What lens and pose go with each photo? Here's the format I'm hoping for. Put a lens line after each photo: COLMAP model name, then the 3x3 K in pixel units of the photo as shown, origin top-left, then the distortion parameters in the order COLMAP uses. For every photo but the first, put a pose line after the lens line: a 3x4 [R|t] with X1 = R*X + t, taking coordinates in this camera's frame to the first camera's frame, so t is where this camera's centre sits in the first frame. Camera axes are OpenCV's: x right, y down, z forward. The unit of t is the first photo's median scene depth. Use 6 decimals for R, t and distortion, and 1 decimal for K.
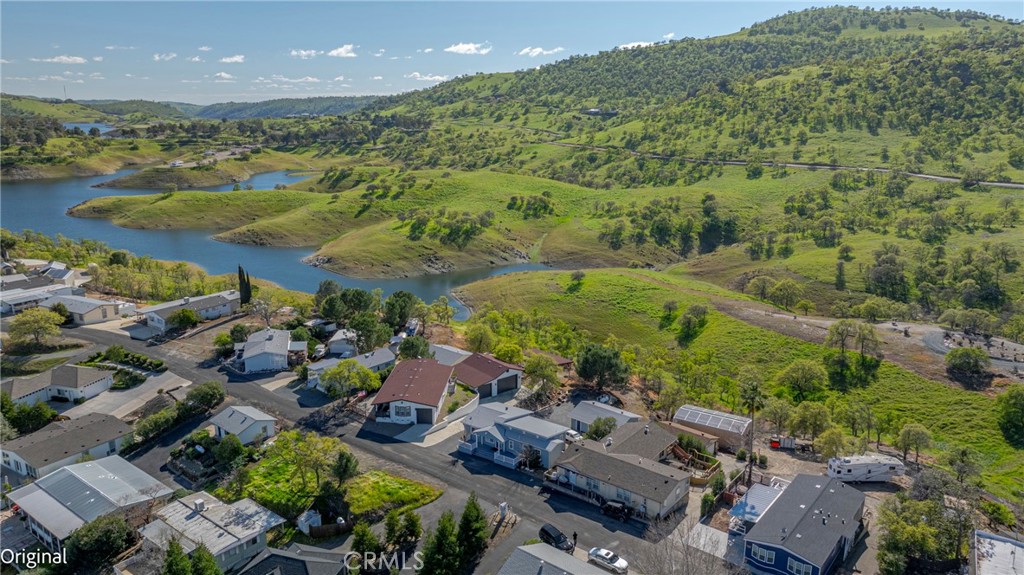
lens RADIAL K [[719.3, 0, 515.6], [0, 719.3, 290.6], [0, 0, 1]] dist [-0.009606, 0.000247]
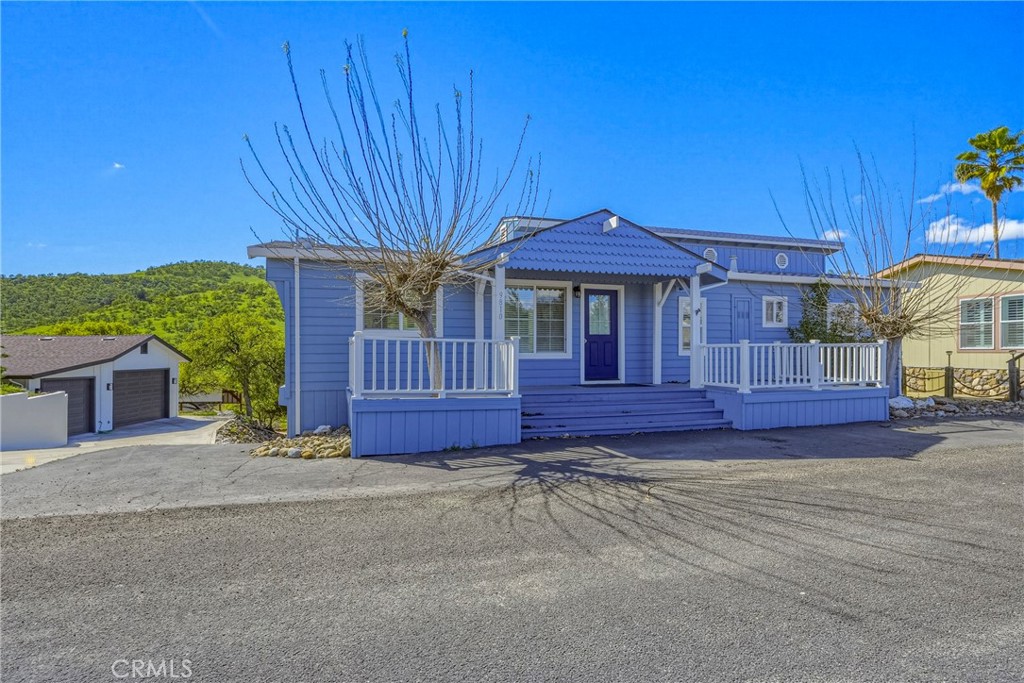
lens RADIAL K [[532.8, 0, 508.5], [0, 532.8, 356.0], [0, 0, 1]] dist [0.001213, -0.000448]
pose [[0.606450, -0.006395, 0.795096, -0.018418], [0.200097, 0.969013, -0.144828, 0.034583], [-0.769532, 0.246927, 0.588938, 0.149396]]
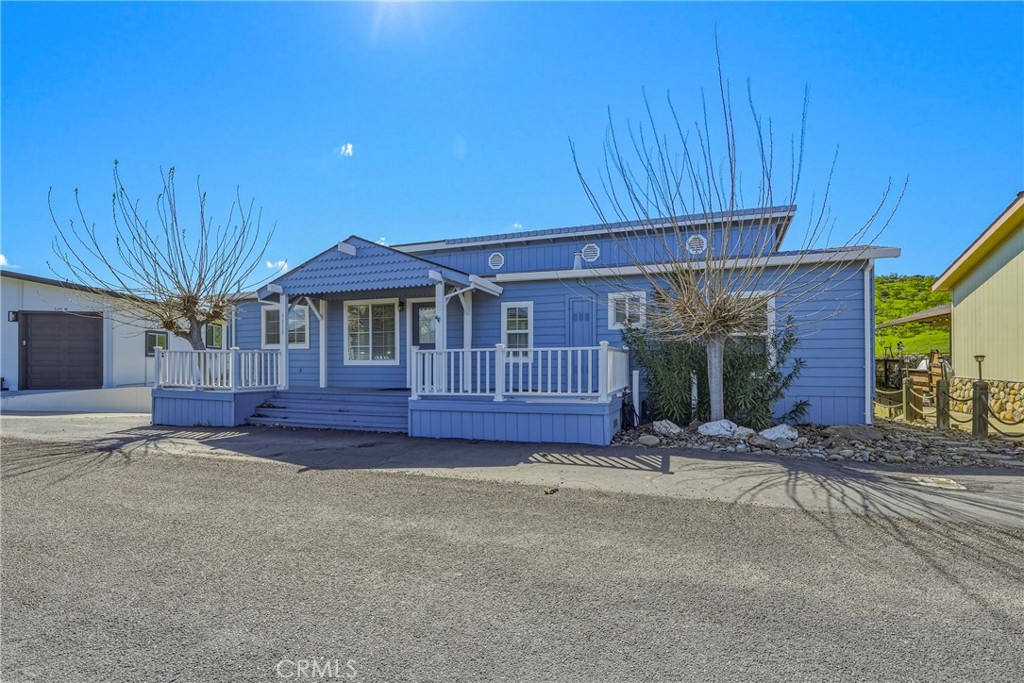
lens RADIAL K [[482.7, 0, 509.5], [0, 482.7, 364.8], [0, 0, 1]] dist [-0.001346, -0.000242]
pose [[0.967256, -0.006041, 0.253730, -0.005108], [0.067206, 0.970128, -0.233099, 0.036837], [-0.244743, 0.242519, 0.938768, 0.140864]]
